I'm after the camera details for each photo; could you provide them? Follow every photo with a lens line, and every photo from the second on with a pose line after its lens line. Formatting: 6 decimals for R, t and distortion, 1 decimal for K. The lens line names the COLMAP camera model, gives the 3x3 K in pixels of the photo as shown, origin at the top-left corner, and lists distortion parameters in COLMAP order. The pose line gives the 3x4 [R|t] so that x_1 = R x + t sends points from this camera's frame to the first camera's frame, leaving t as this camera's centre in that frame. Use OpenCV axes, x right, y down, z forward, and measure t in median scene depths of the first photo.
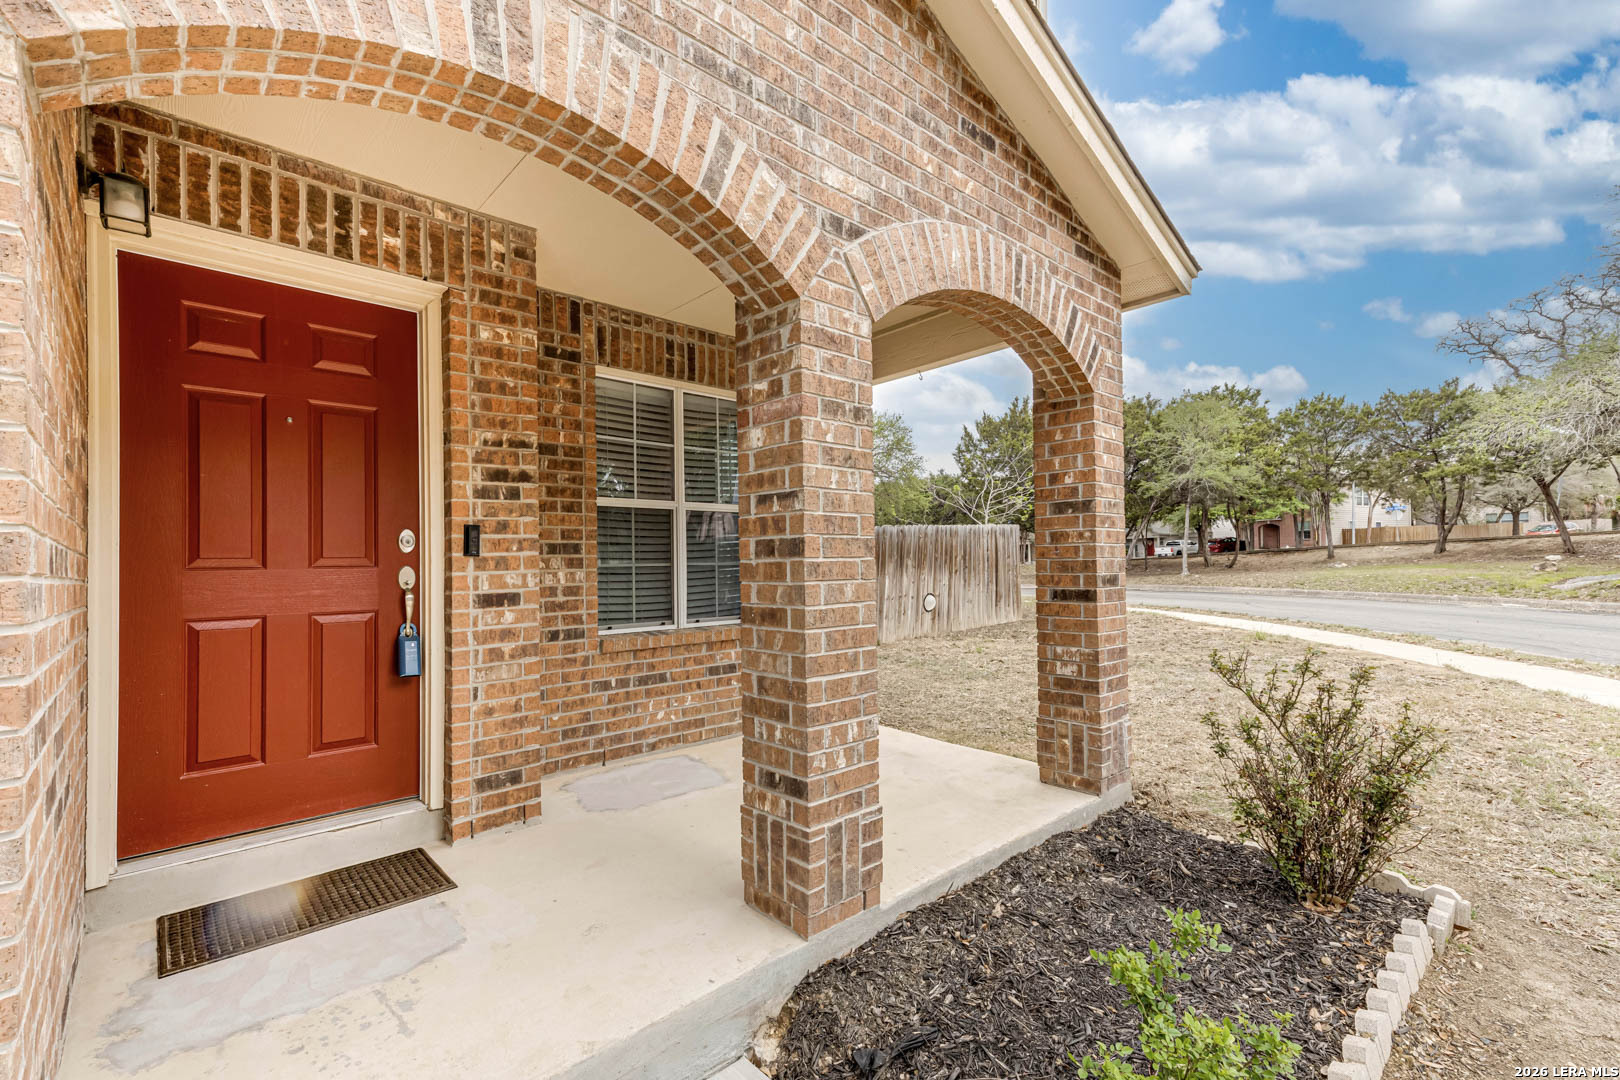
lens RADIAL K [[716.8, 0, 804.6], [0, 716.8, 558.3], [0, 0, 1]] dist [-0.000401, 0.000118]
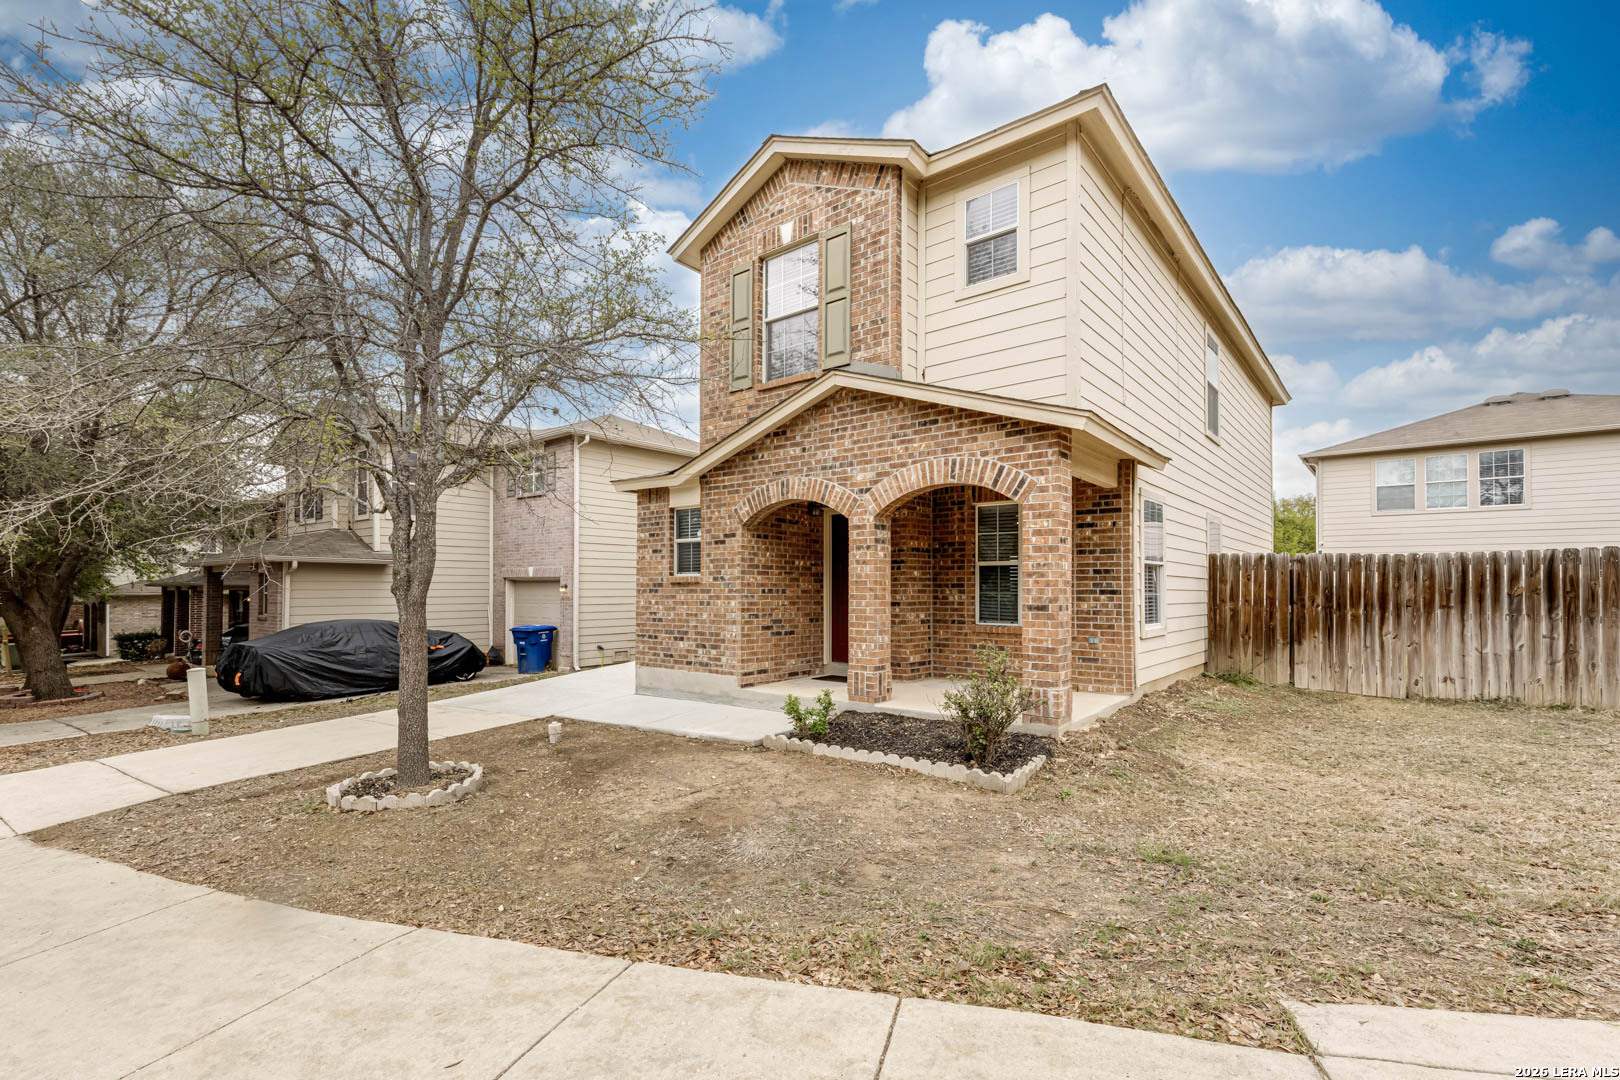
lens RADIAL K [[716.8, 0, 804.6], [0, 716.8, 558.3], [0, 0, 1]] dist [-0.000401, 0.000118]
pose [[0.138634, -0.025084, -0.990026, 2.677828], [0.005268, 0.999684, -0.024591, -0.065615], [0.990330, -0.001806, 0.138723, 0.239971]]
